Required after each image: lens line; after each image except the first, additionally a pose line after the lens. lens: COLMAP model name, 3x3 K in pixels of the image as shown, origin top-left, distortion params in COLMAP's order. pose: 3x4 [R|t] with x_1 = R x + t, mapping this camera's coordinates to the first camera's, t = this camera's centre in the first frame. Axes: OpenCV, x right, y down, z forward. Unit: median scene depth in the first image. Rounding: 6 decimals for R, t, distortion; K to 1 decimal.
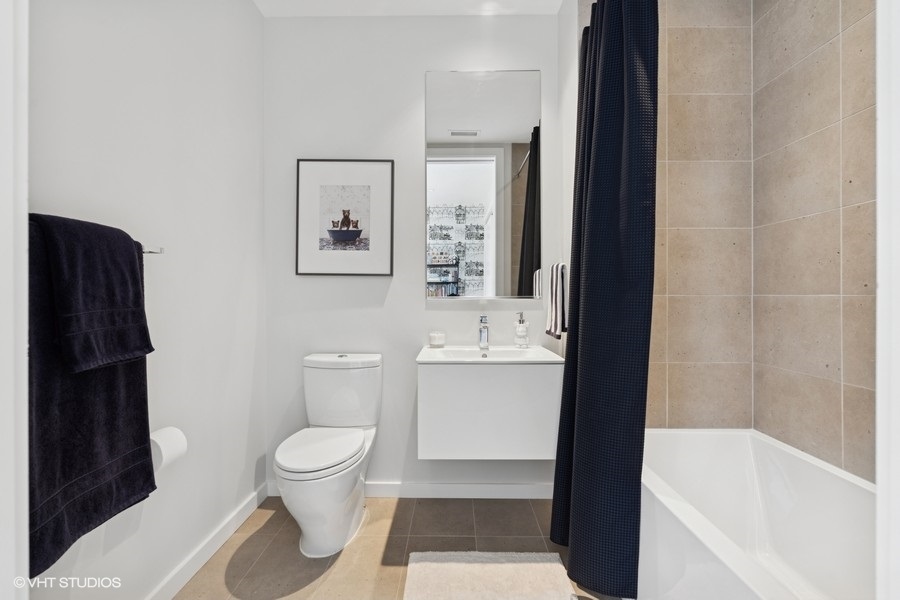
lens RADIAL K [[411.1, 0, 449.3], [0, 411.1, 301.8], [0, 0, 1]] dist [-0.003216, 0.002049]
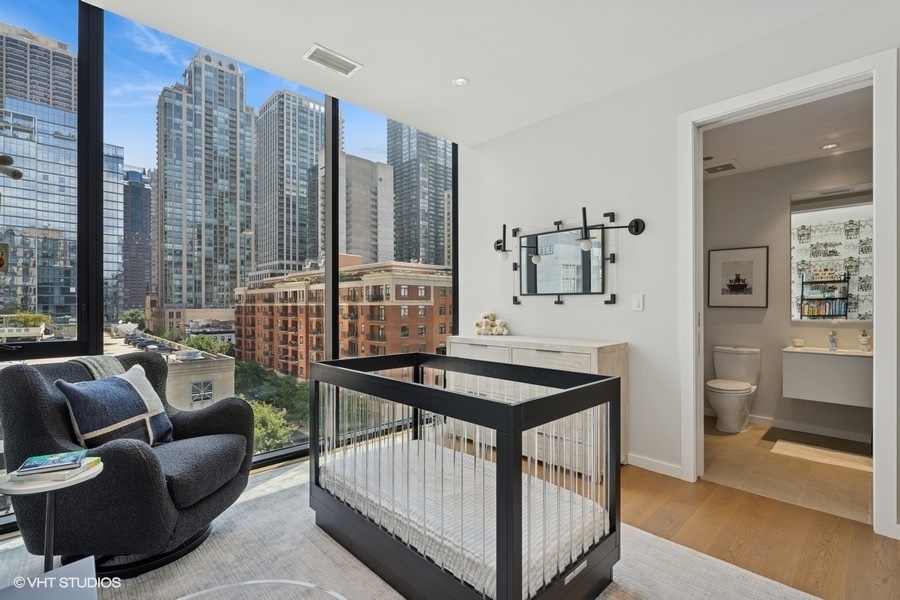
lens RADIAL K [[411.1, 0, 444.4], [0, 411.1, 304.7], [0, 0, 1]] dist [-0.003216, 0.002049]
pose [[0.697894, -0.000716, -0.716201, 0.052103], [-0.008877, 0.999914, -0.009650, -0.013012], [0.716146, 0.013092, 0.697828, -0.406021]]
